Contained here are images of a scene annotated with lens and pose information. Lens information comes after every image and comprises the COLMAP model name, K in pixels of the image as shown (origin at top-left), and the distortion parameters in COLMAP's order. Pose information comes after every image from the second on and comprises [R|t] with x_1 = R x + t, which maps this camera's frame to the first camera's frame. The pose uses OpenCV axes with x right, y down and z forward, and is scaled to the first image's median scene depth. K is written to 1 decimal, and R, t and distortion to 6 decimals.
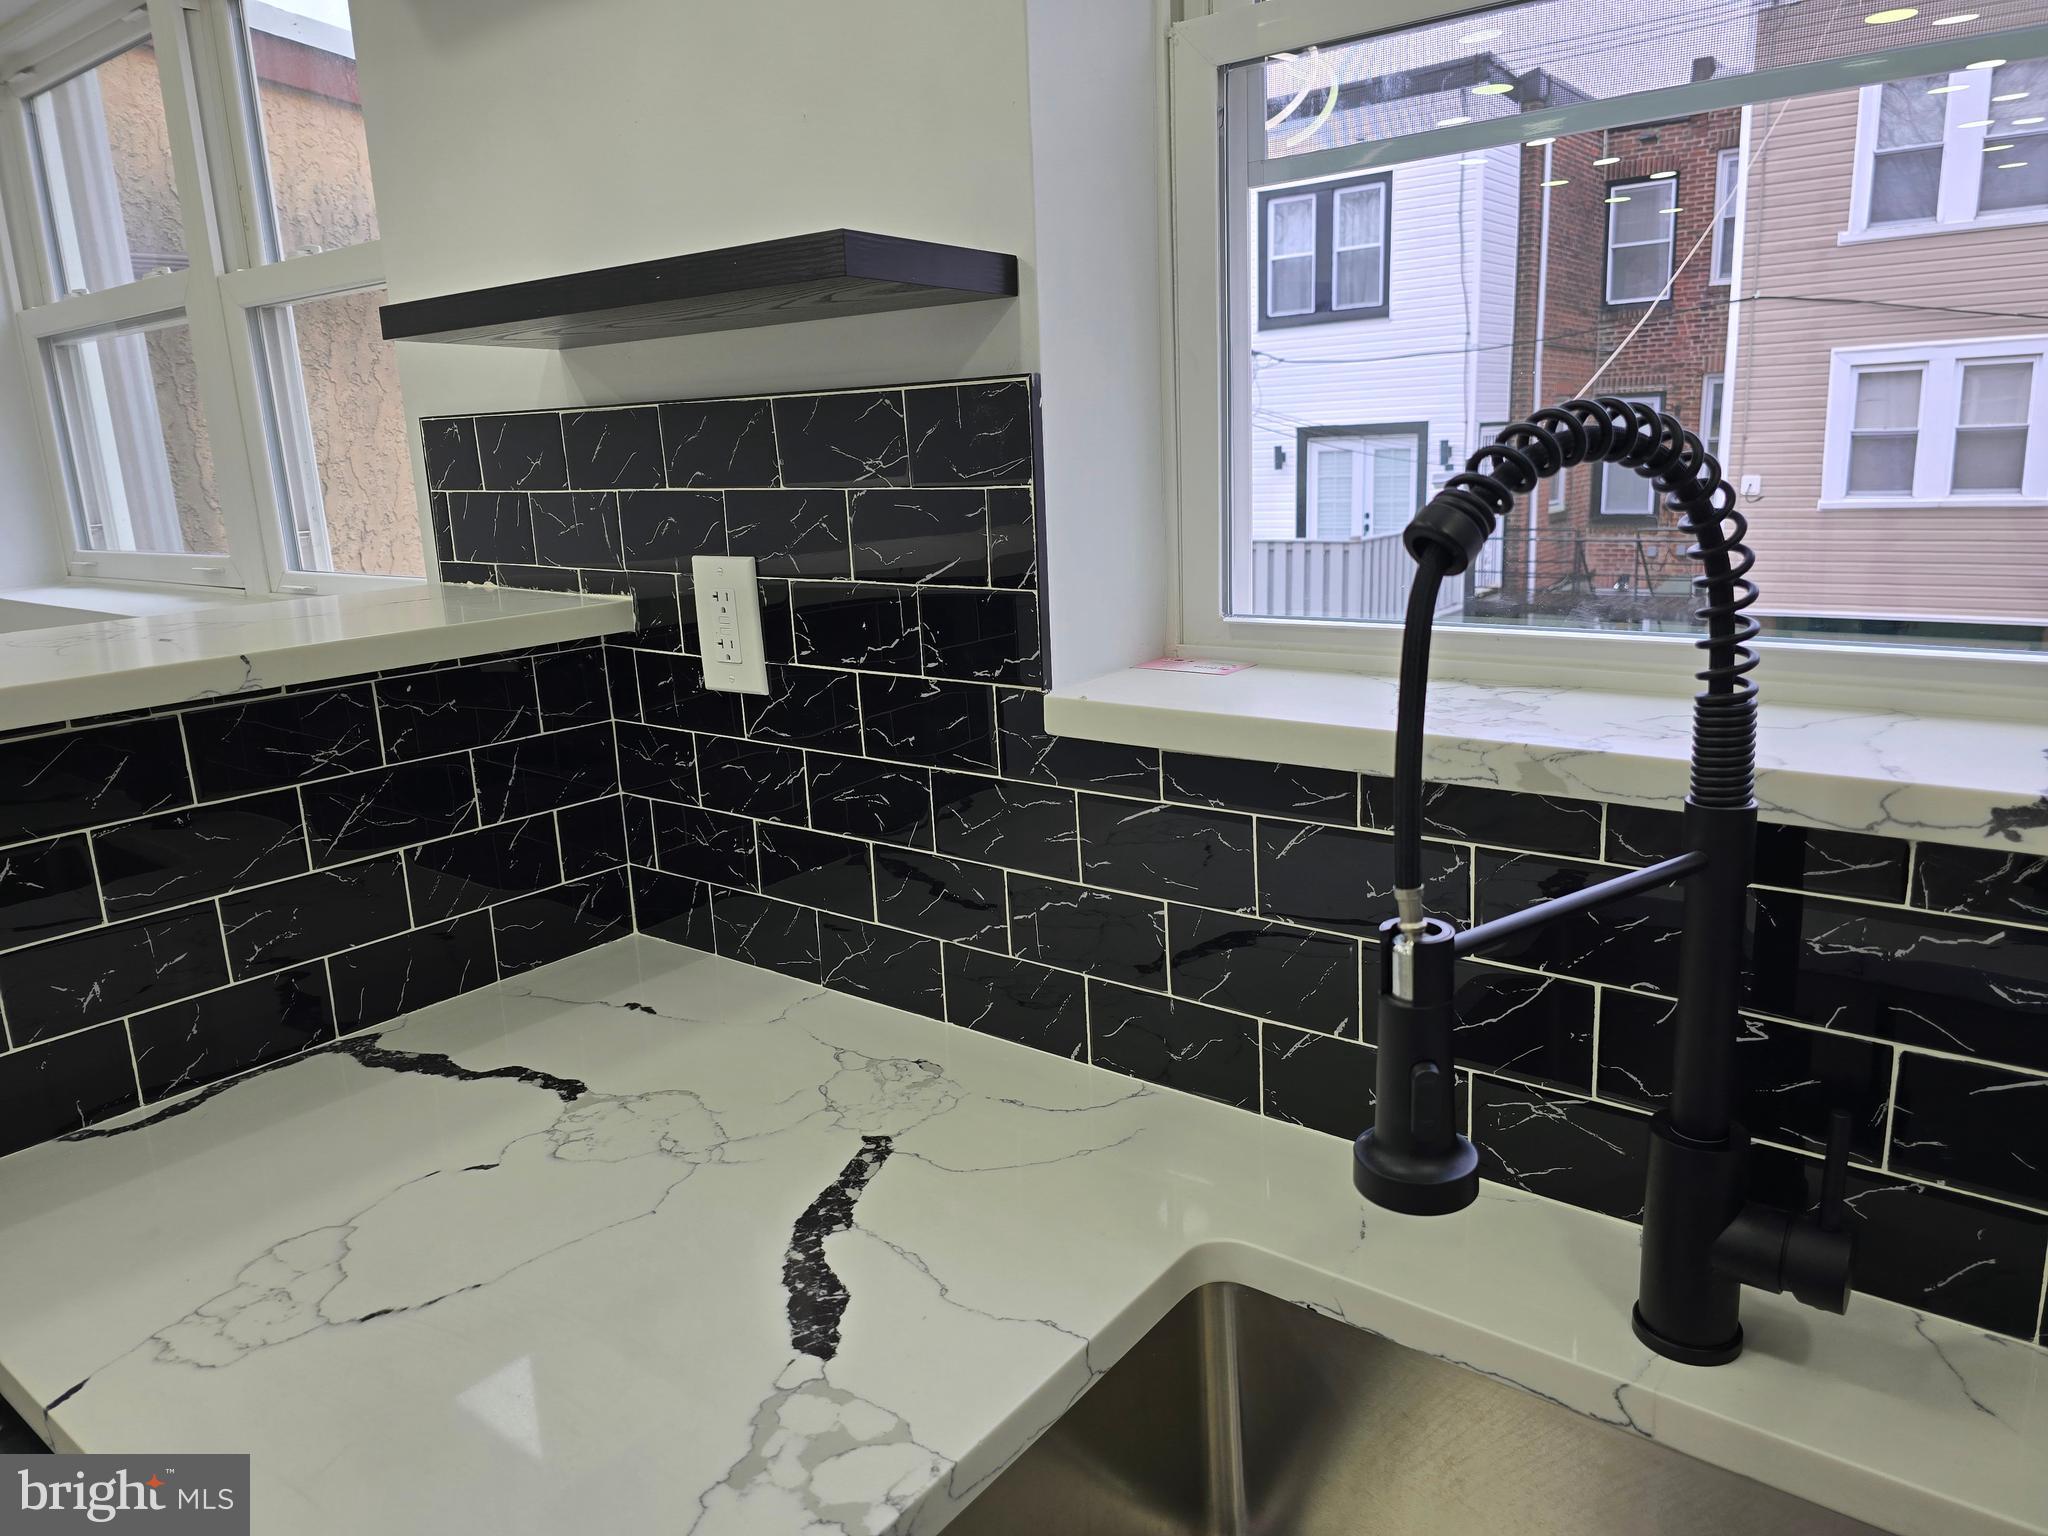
lens RADIAL K [[1371.7, 0, 1036.0], [0, 1371.7, 763.5], [0, 0, 1]] dist [0.057846, -0.056857]
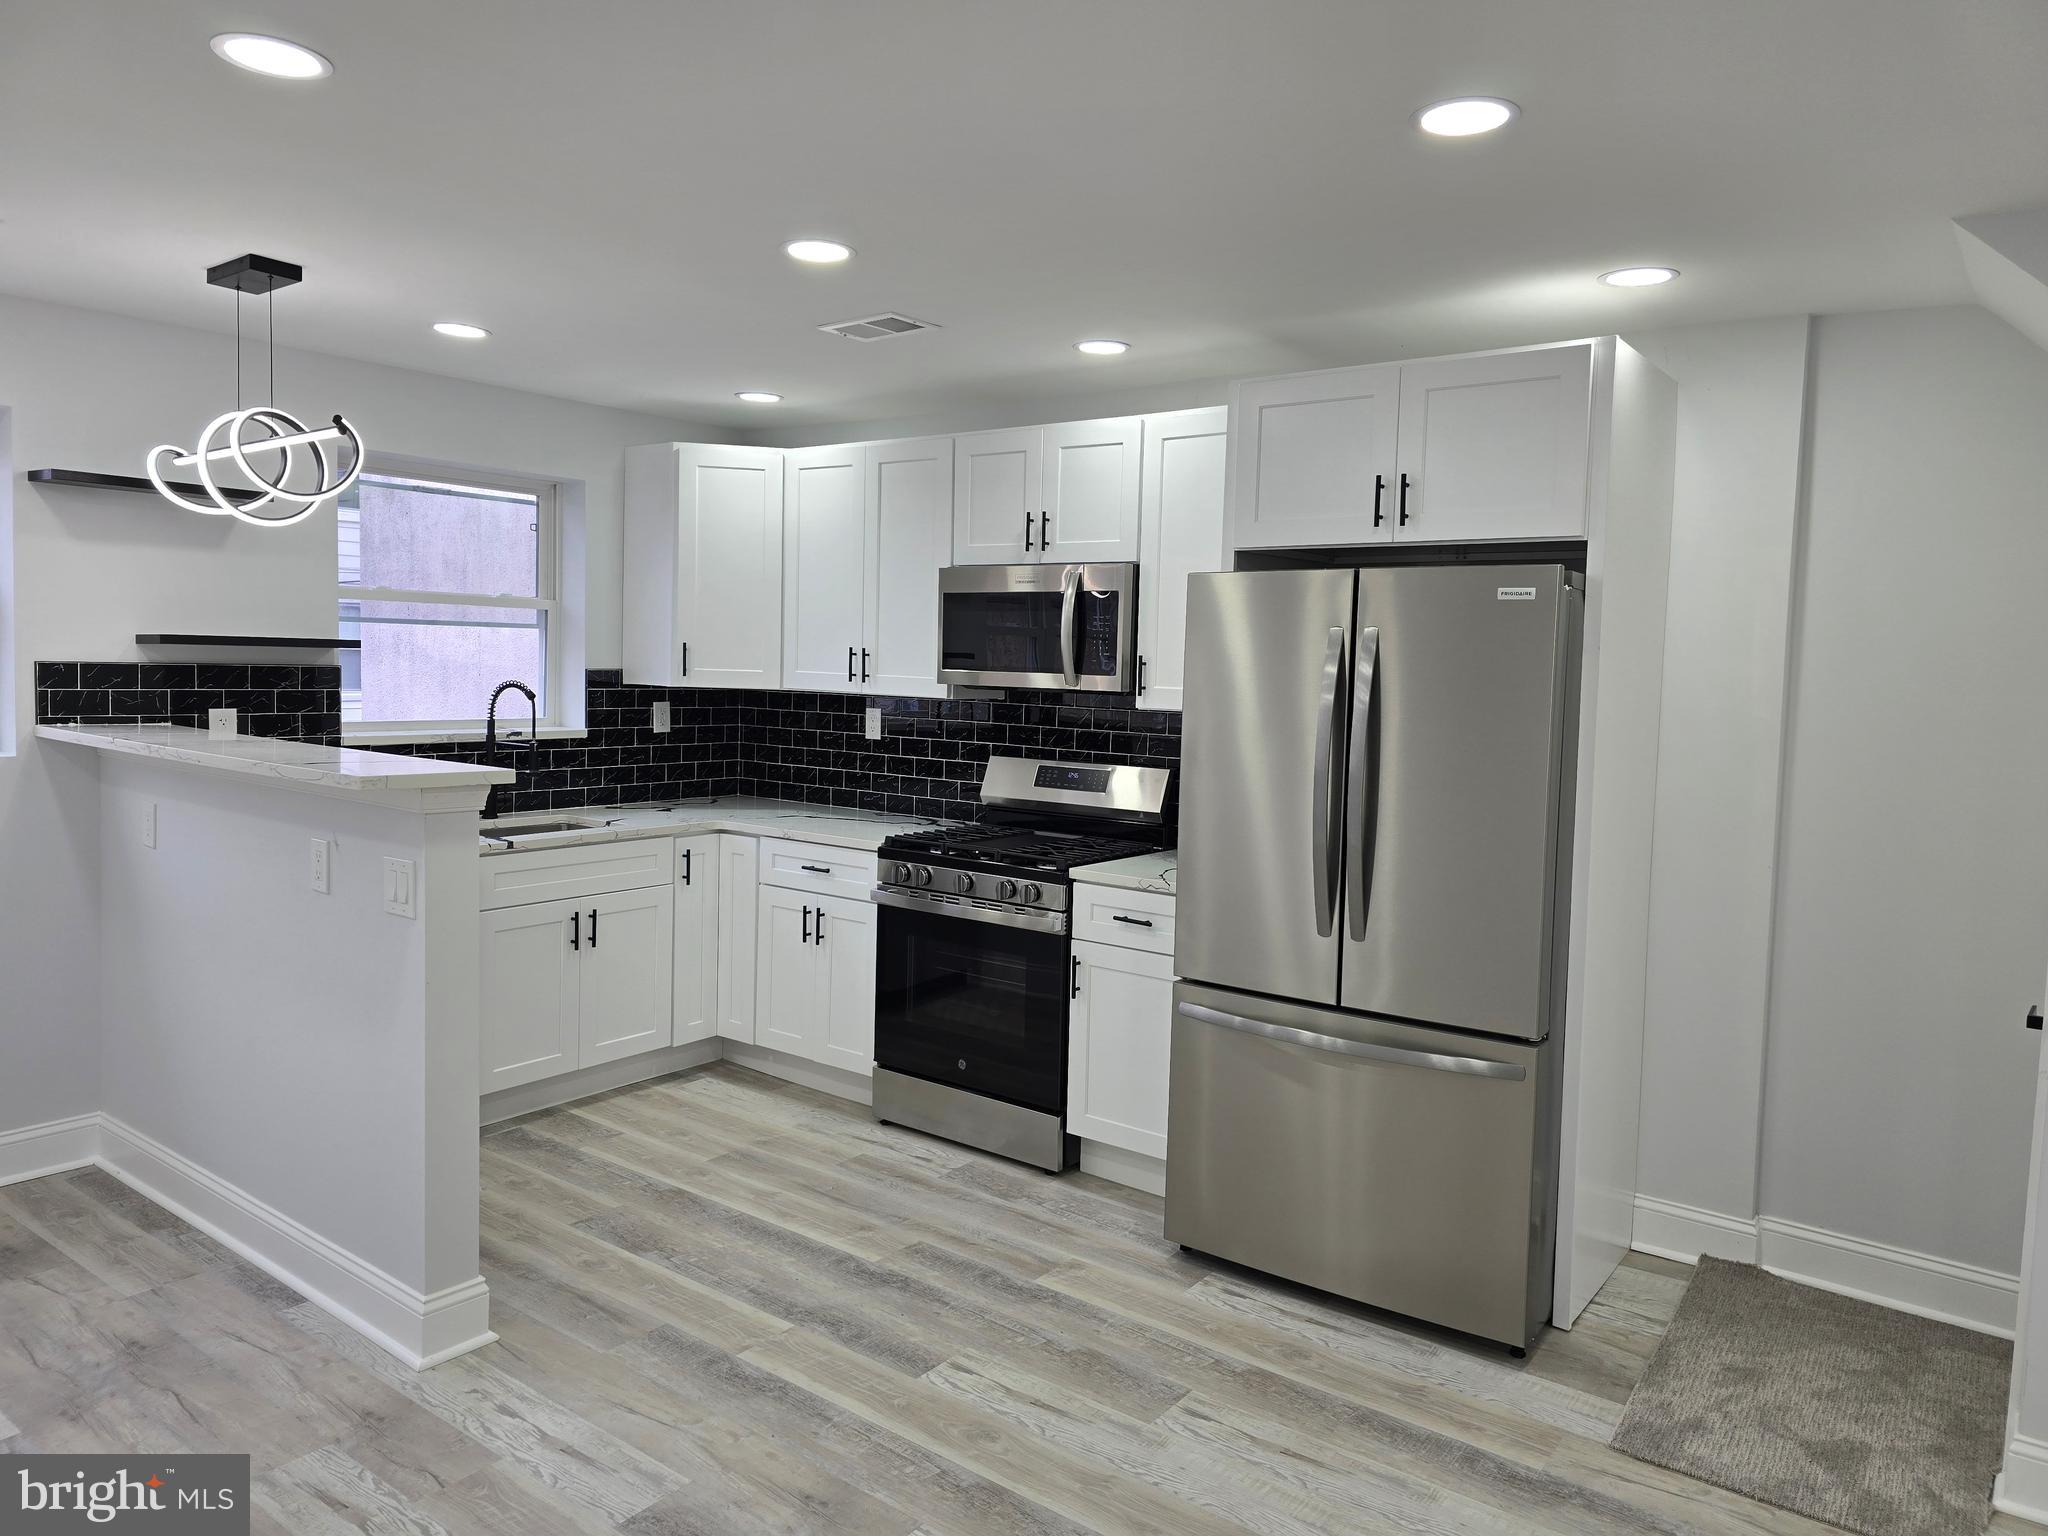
lens RADIAL K [[1371.7, 0, 1028.9], [0, 1371.7, 738.3], [0, 0, 1]] dist [0.057846, -0.056857]
pose [[-0.015064, -0.016738, 0.999746, -3.477181], [0.199657, 0.979674, 0.019410, 0.235546], [-0.979750, 0.199899, -0.011416, -0.838039]]
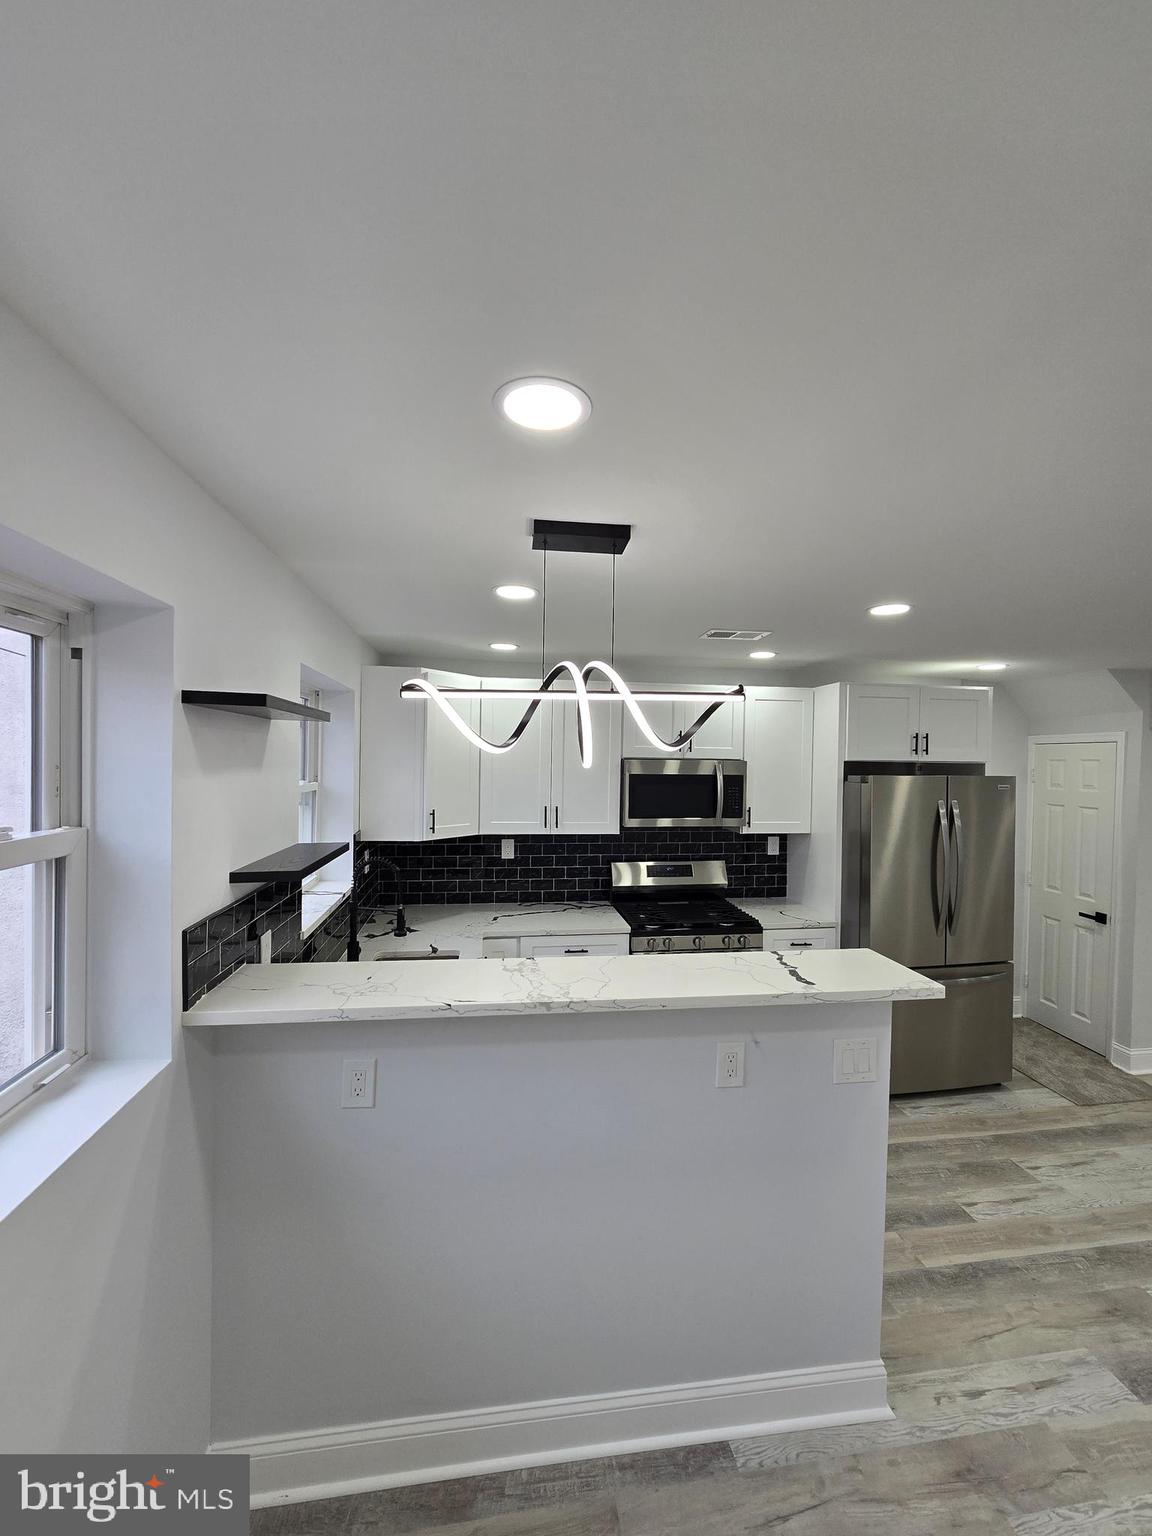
lens RADIAL K [[630.1, 0, 573.0], [0, 630.1, 770.5], [0, 0, 1]] dist [-0.004383, 0.000995]
pose [[-0.723692, 0.020150, 0.689829, -1.687779], [0.173385, 0.972821, 0.153480, -0.594886], [-0.667987, 0.230679, -0.707517, 1.403184]]
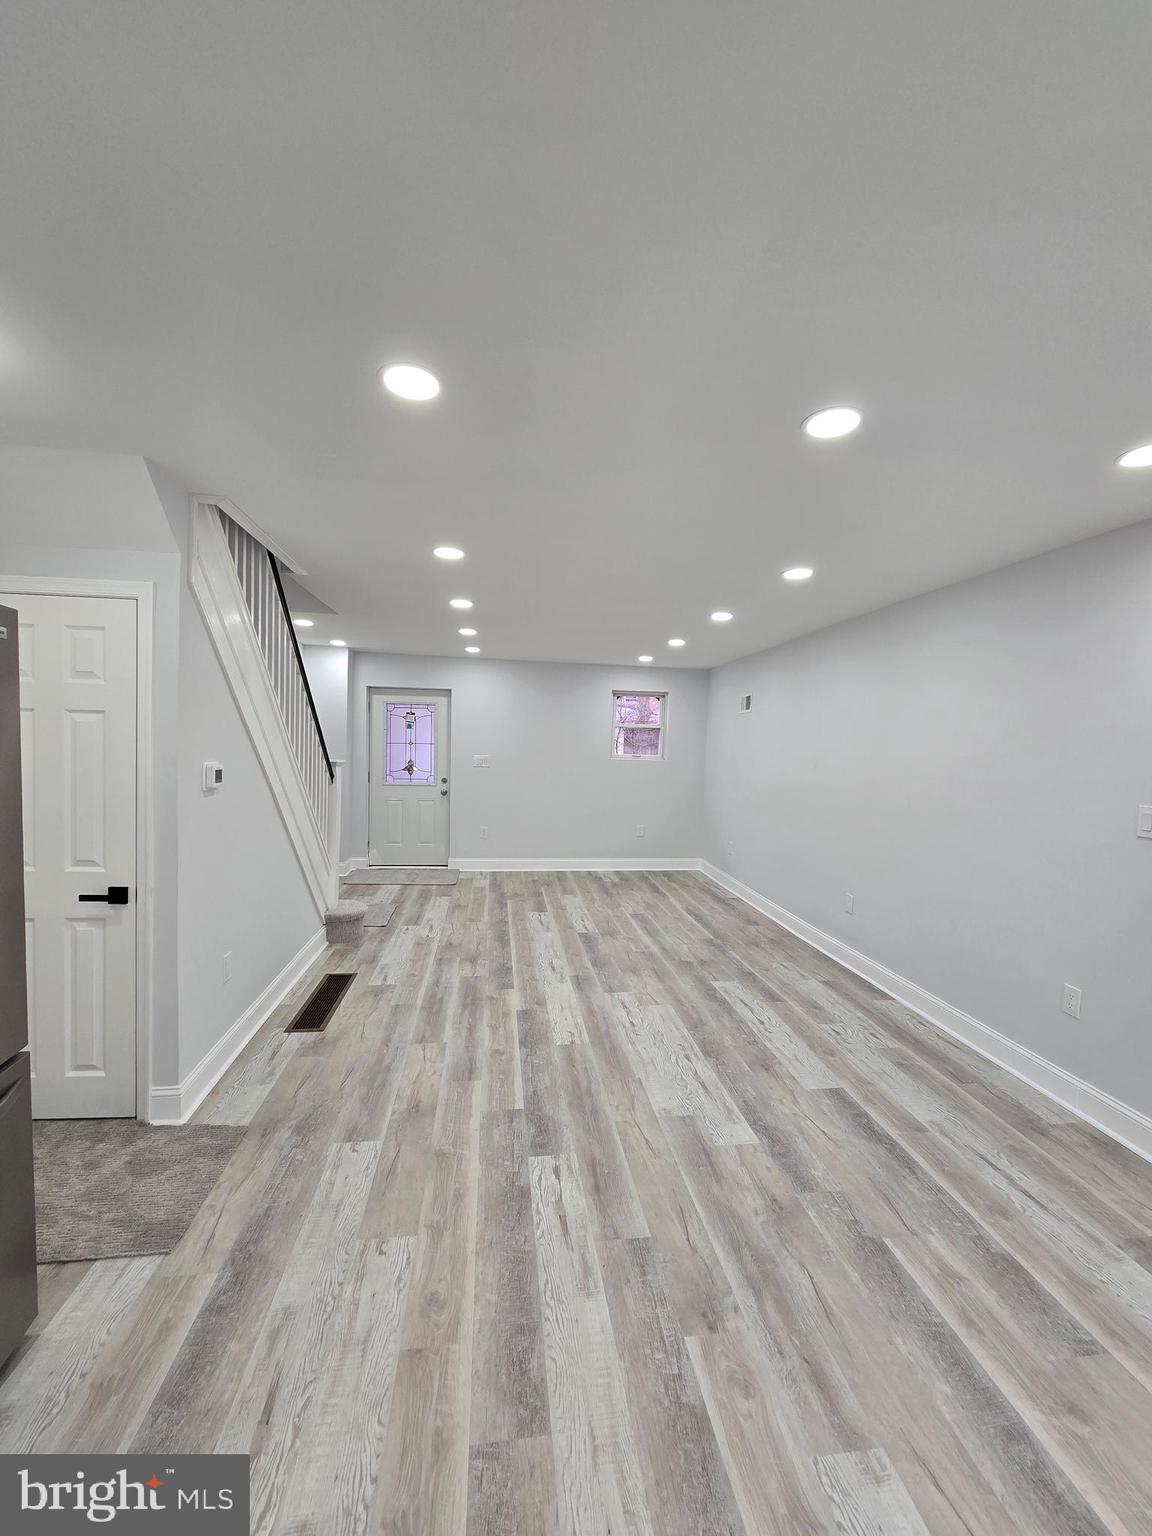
lens RADIAL K [[630.1, 0, 581.3], [0, 630.1, 769.6], [0, 0, 1]] dist [-0.004383, 0.000995]
pose [[-0.701197, 0.051583, -0.711100, -1.088207], [-0.161073, 0.960132, 0.228478, 0.030249], [0.694535, 0.274747, -0.664932, -0.256160]]
